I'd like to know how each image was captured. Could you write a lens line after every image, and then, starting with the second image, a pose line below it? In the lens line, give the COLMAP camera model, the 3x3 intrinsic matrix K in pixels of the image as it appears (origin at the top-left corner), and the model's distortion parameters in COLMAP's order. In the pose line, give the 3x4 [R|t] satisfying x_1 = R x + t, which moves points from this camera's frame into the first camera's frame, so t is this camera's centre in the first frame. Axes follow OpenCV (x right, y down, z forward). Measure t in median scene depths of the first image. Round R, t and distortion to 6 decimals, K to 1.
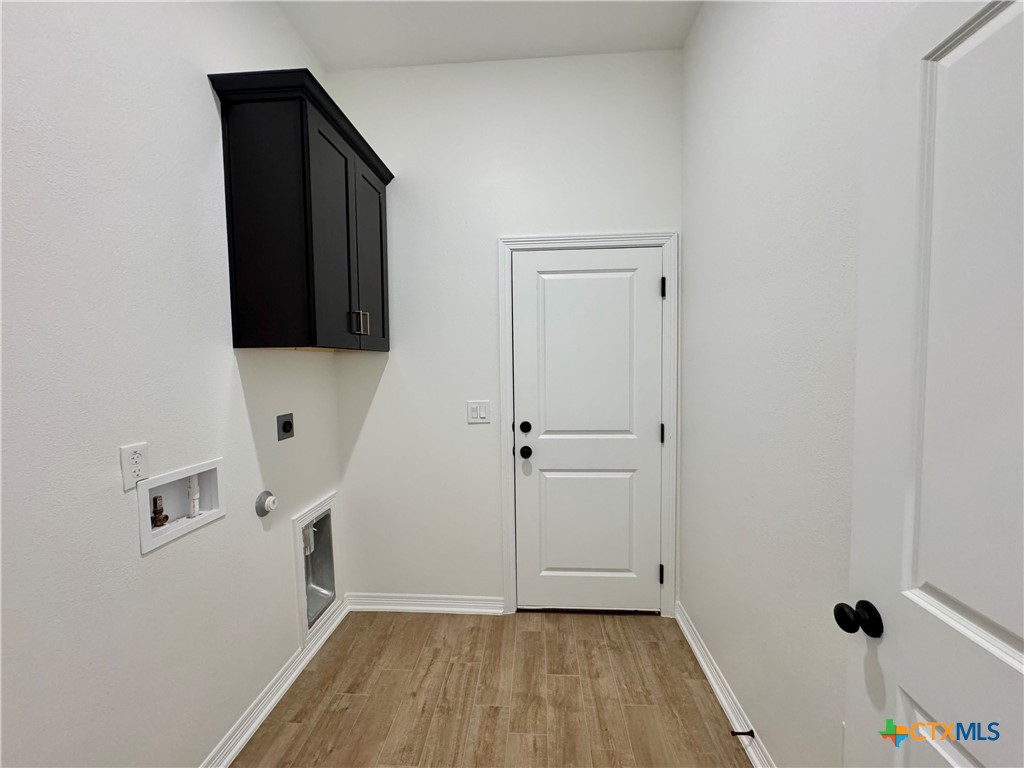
lens RADIAL K [[408.6, 0, 510.7], [0, 408.6, 382.1], [0, 0, 1]] dist [-0.001352, 0.000339]
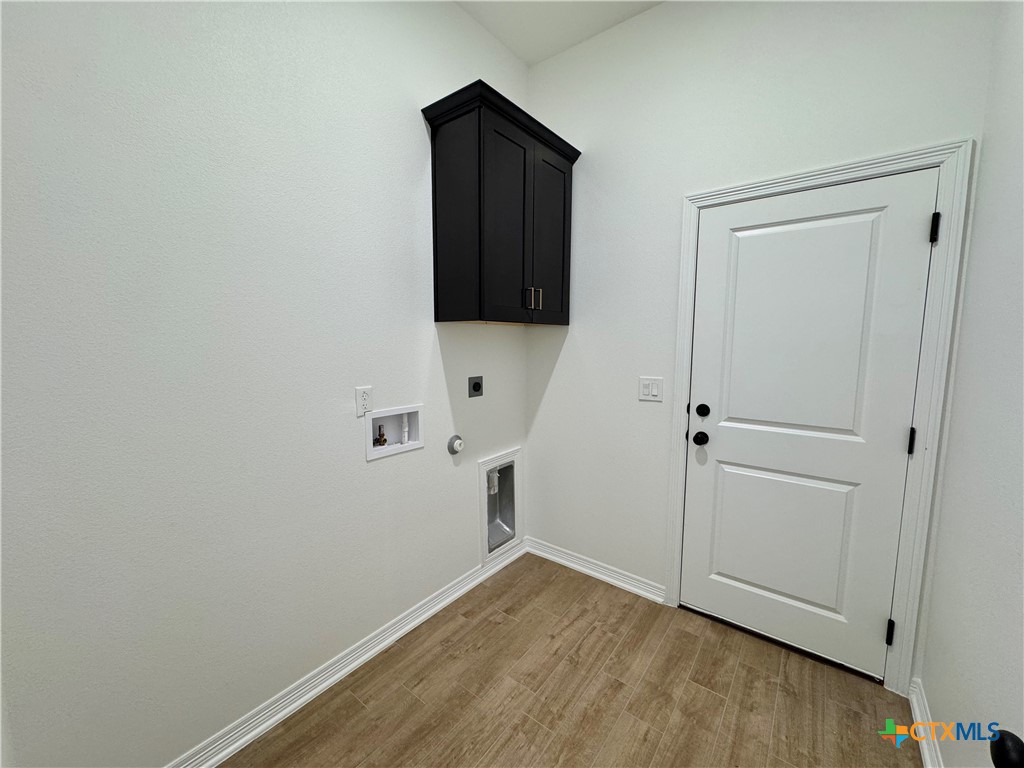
lens RADIAL K [[408.6, 0, 510.7], [0, 408.6, 382.1], [0, 0, 1]] dist [-0.001352, 0.000339]
pose [[0.826079, 0.074003, -0.558674, 0.207250], [-0.042018, 0.996669, 0.069891, 0.004842], [0.561986, -0.034261, 0.826437, 0.041282]]
